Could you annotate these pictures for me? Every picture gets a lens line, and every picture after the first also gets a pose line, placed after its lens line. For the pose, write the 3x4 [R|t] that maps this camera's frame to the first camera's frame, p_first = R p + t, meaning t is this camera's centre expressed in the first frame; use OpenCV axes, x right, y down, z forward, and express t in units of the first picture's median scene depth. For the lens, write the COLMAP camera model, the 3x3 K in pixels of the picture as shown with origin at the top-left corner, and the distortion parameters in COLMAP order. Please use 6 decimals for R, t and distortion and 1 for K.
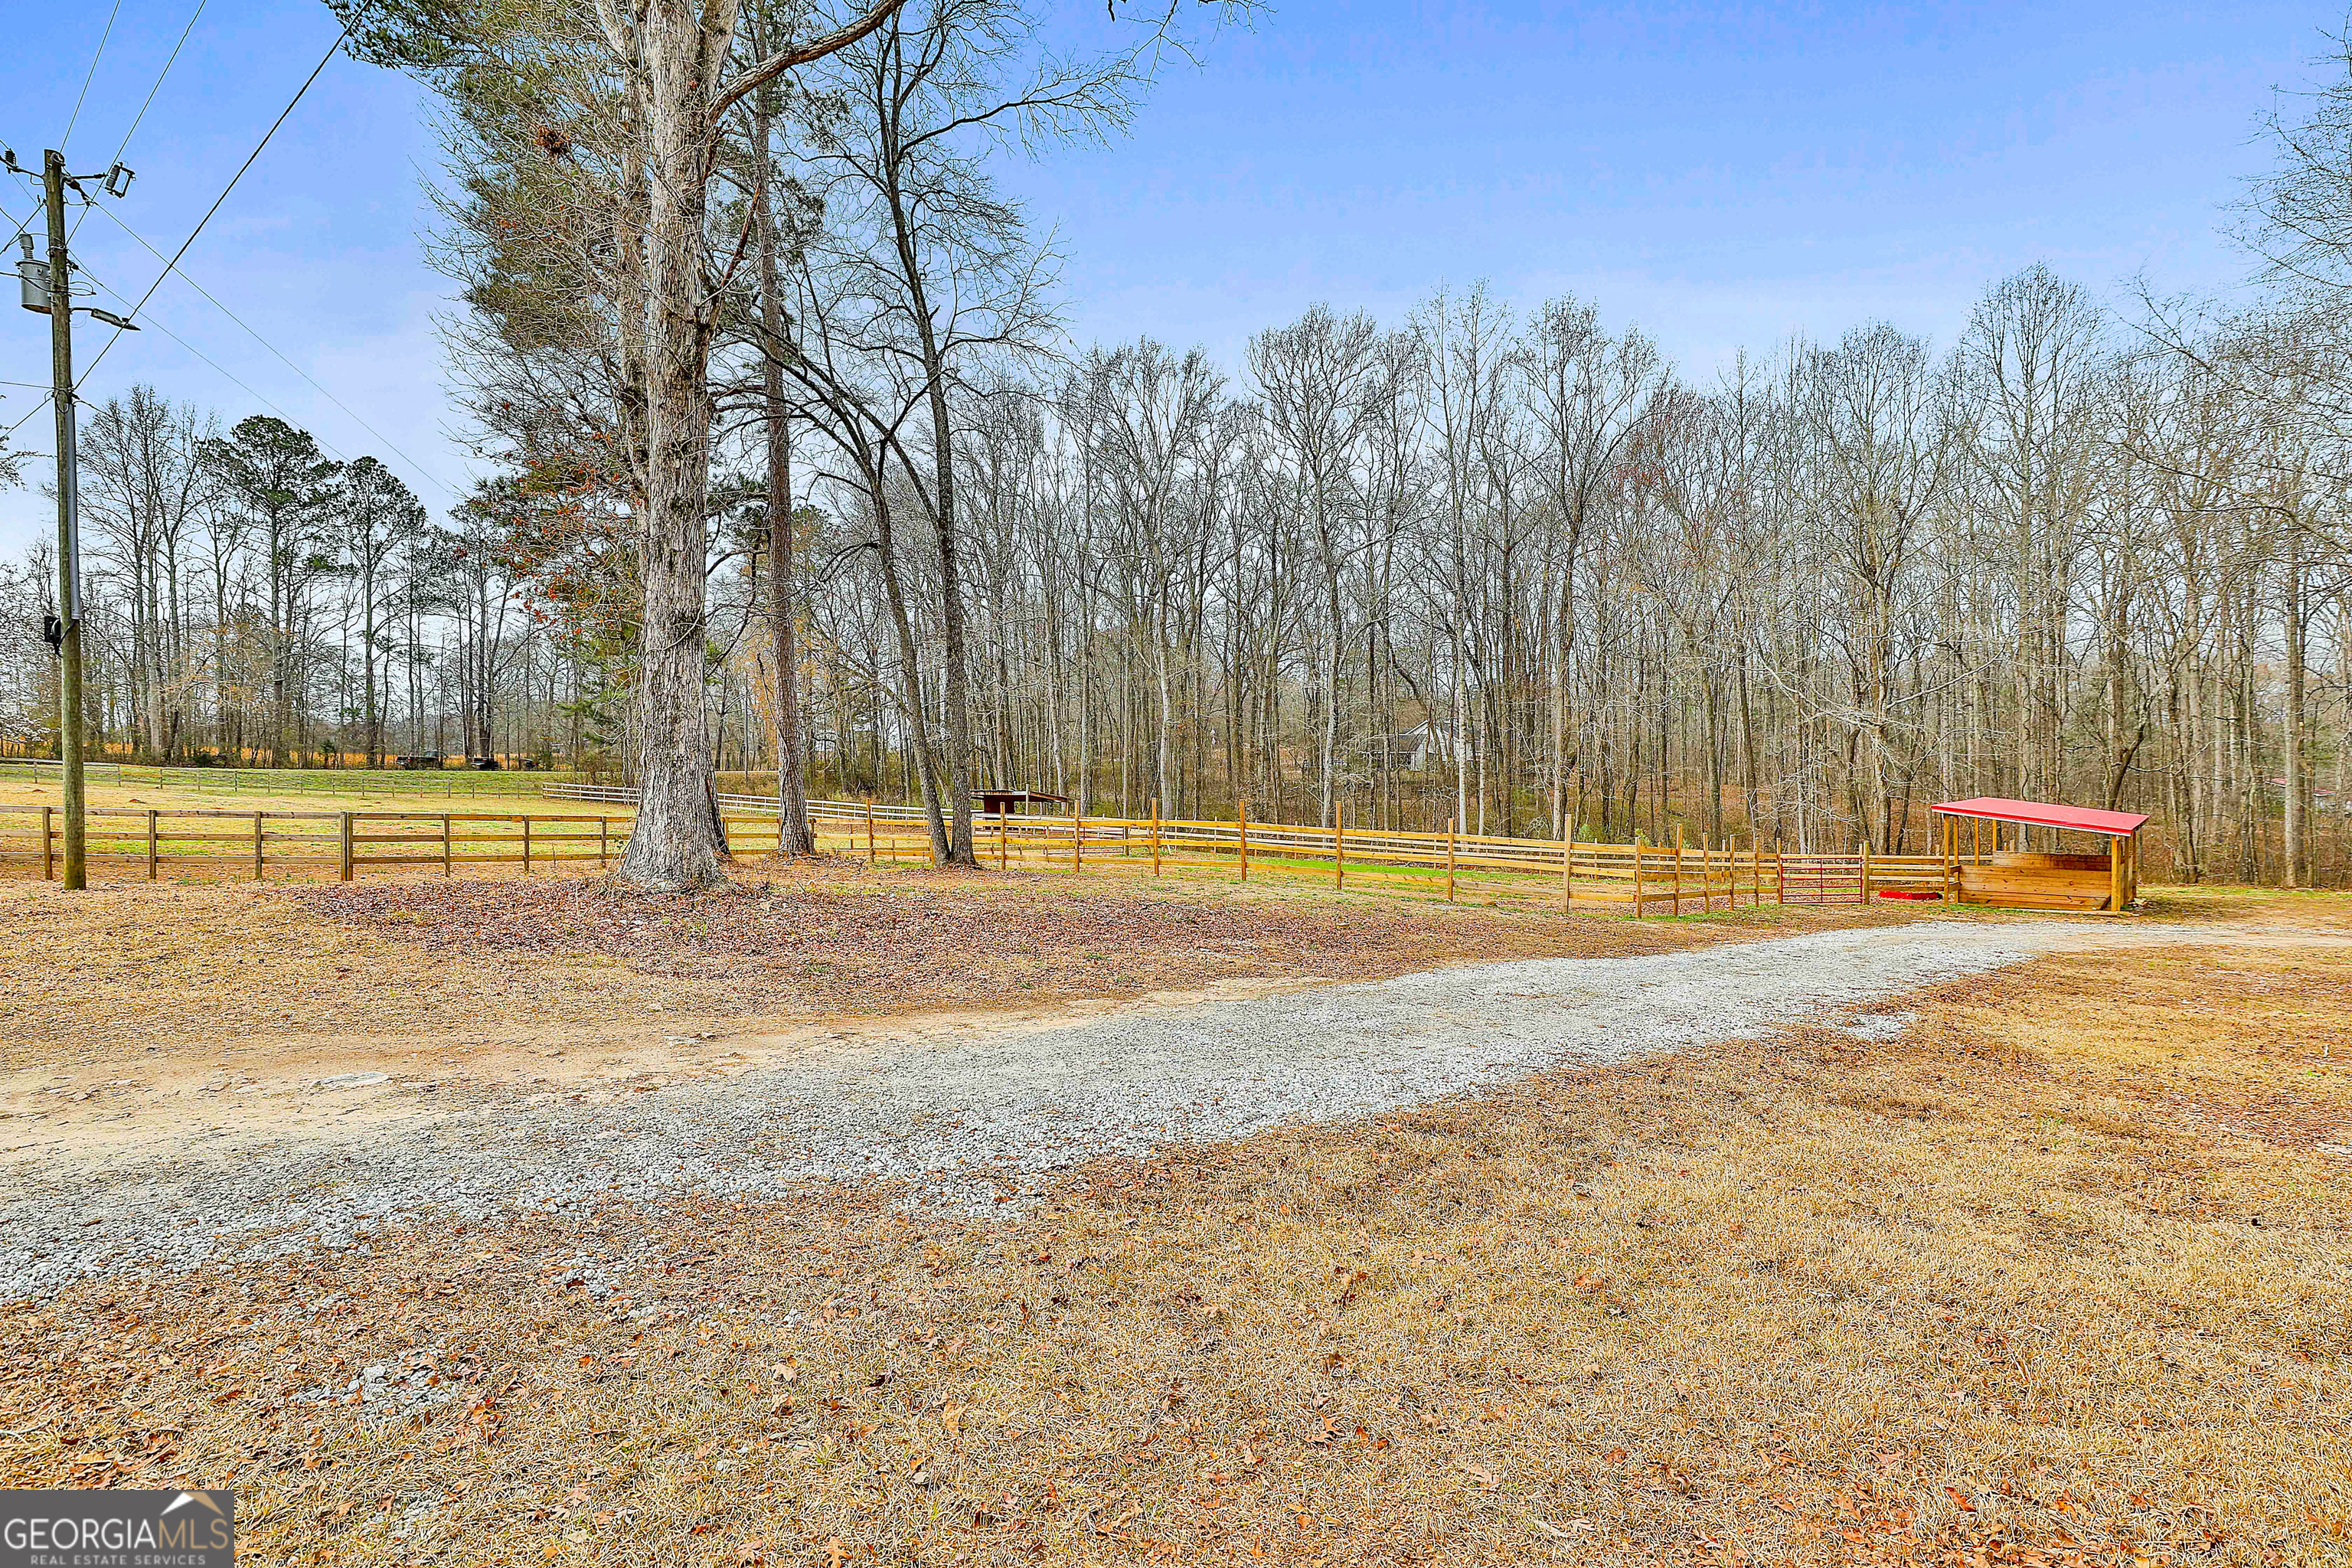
lens RADIAL K [[1129.0, 0, 1179.0], [0, 1129.0, 786.0], [0, 0, 1]] dist [-0.004638, 0.003032]
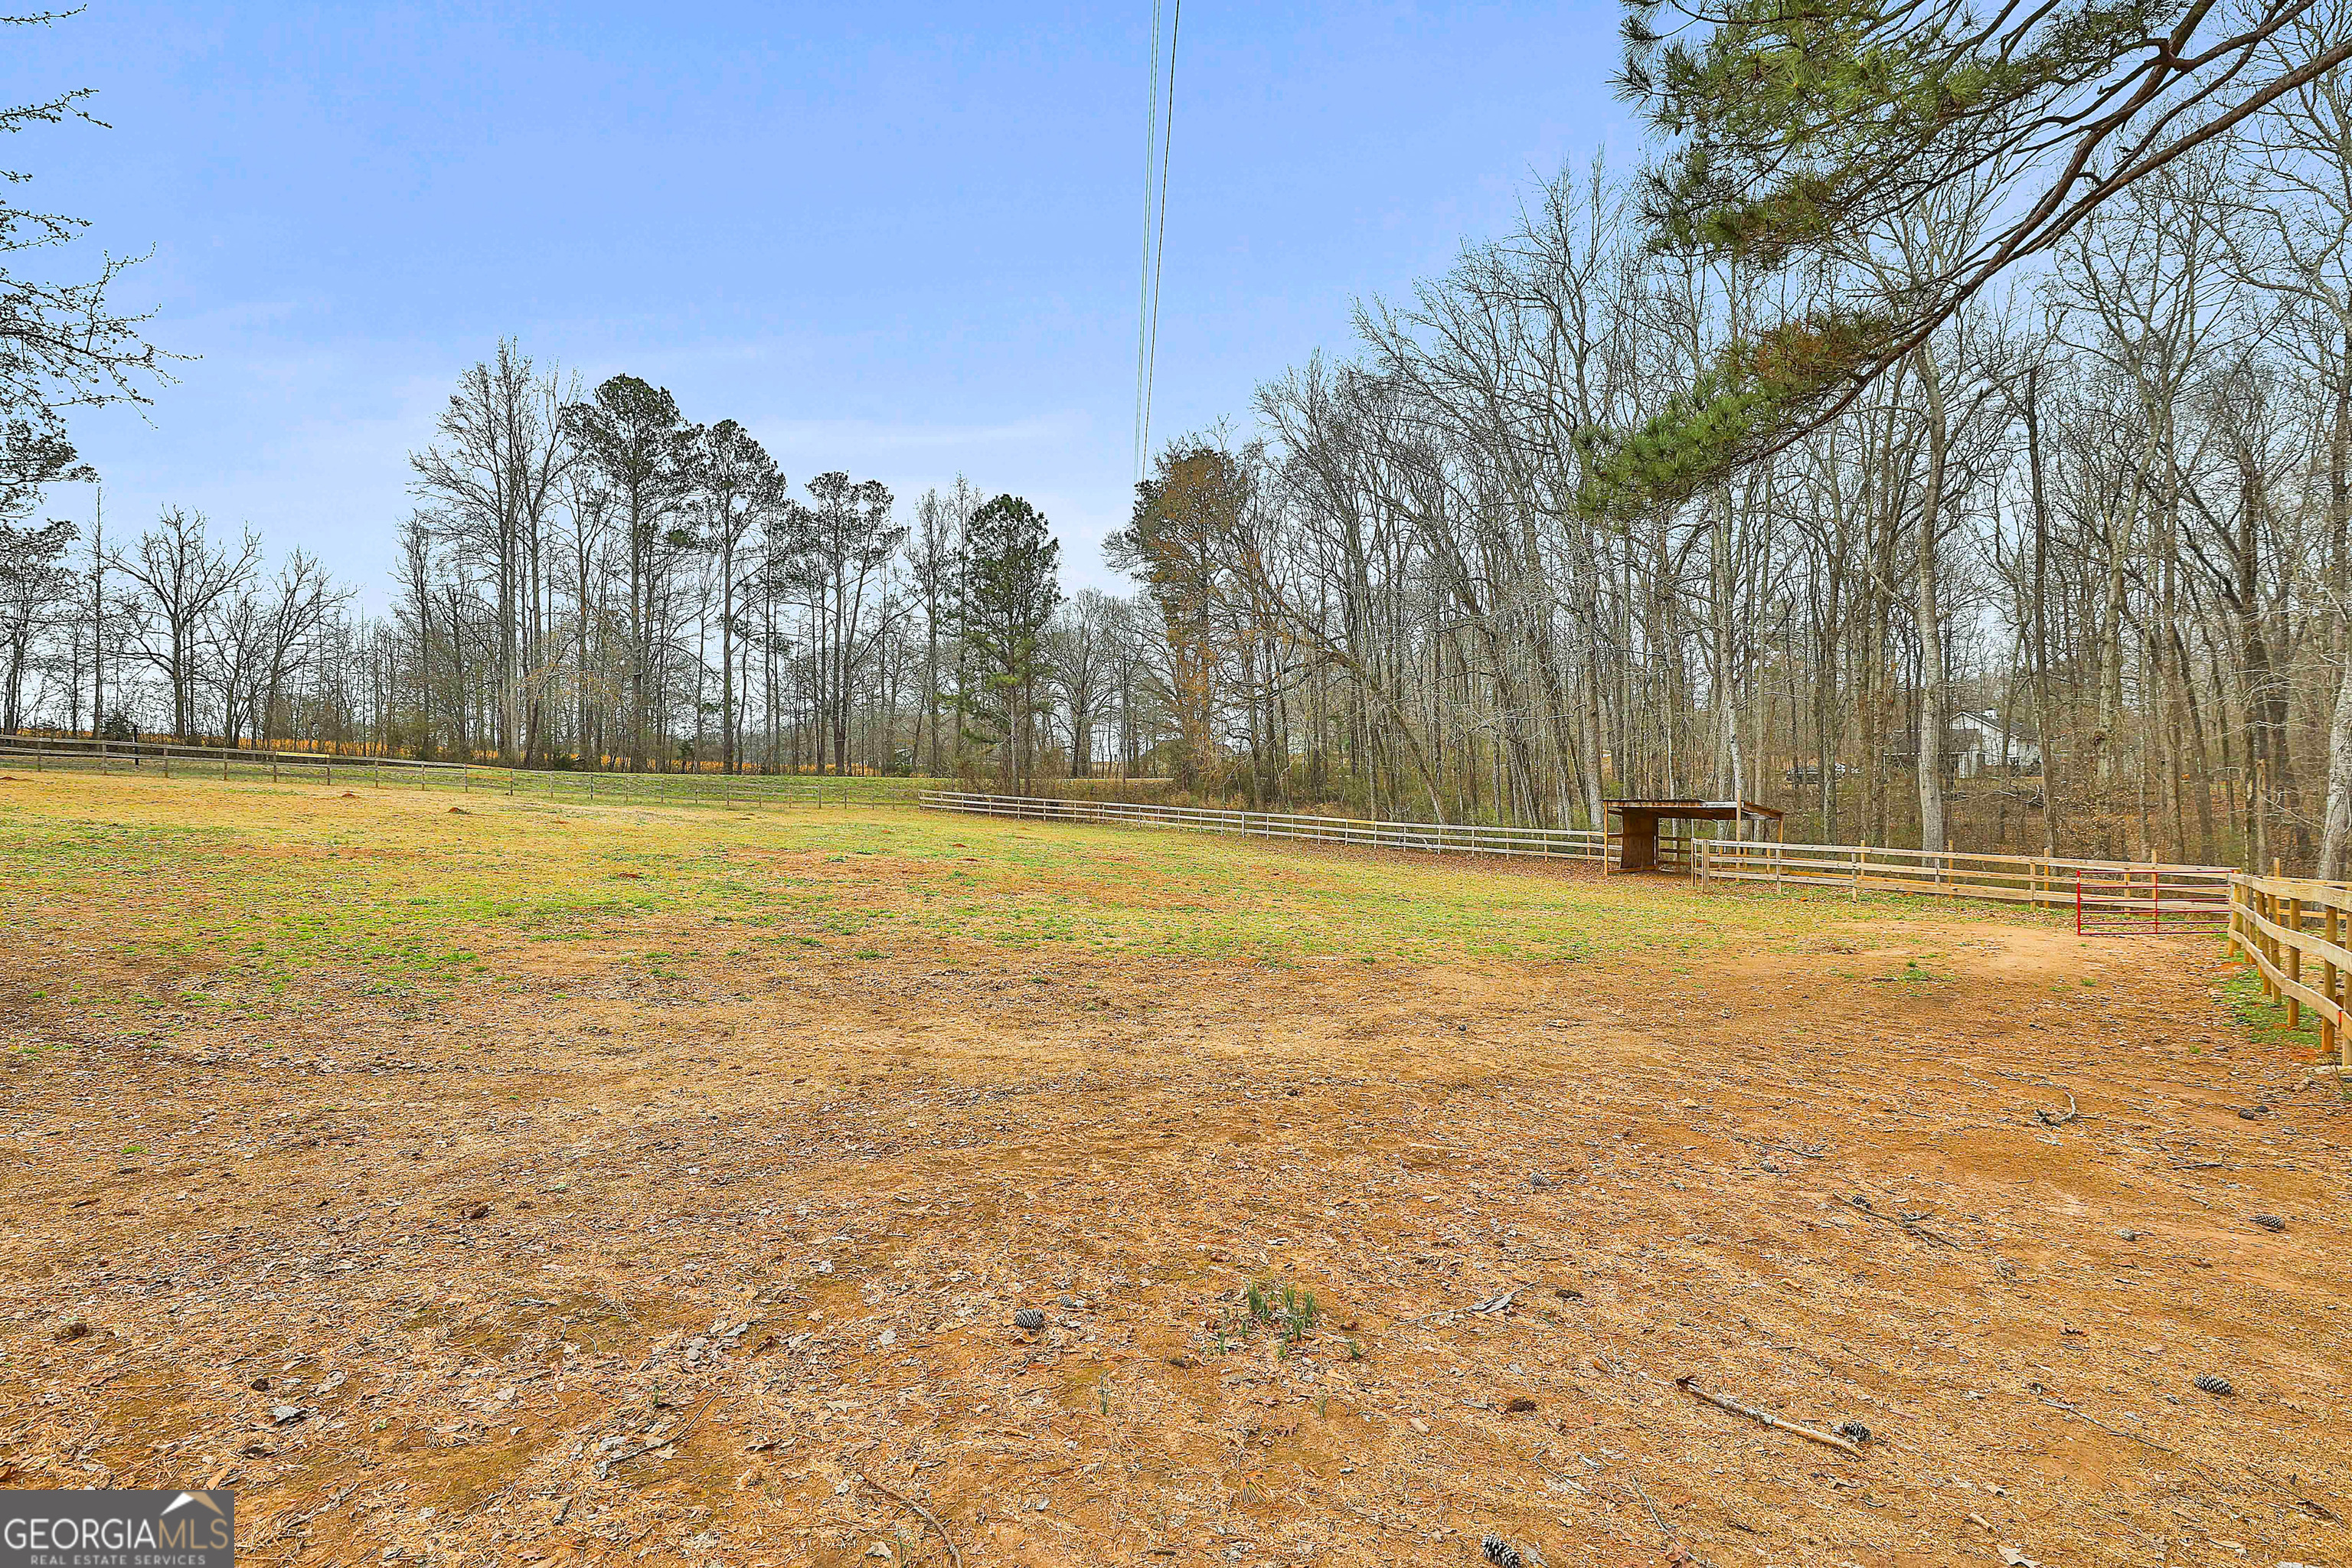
lens RADIAL K [[1129.0, 0, 1164.7], [0, 1129.0, 778.7], [0, 0, 1]] dist [-0.004638, 0.003032]
pose [[0.972410, -0.002159, -0.233269, -0.186853], [-0.002004, 0.999843, -0.017610, 0.002595], [0.233270, 0.017591, 0.972253, 0.232864]]
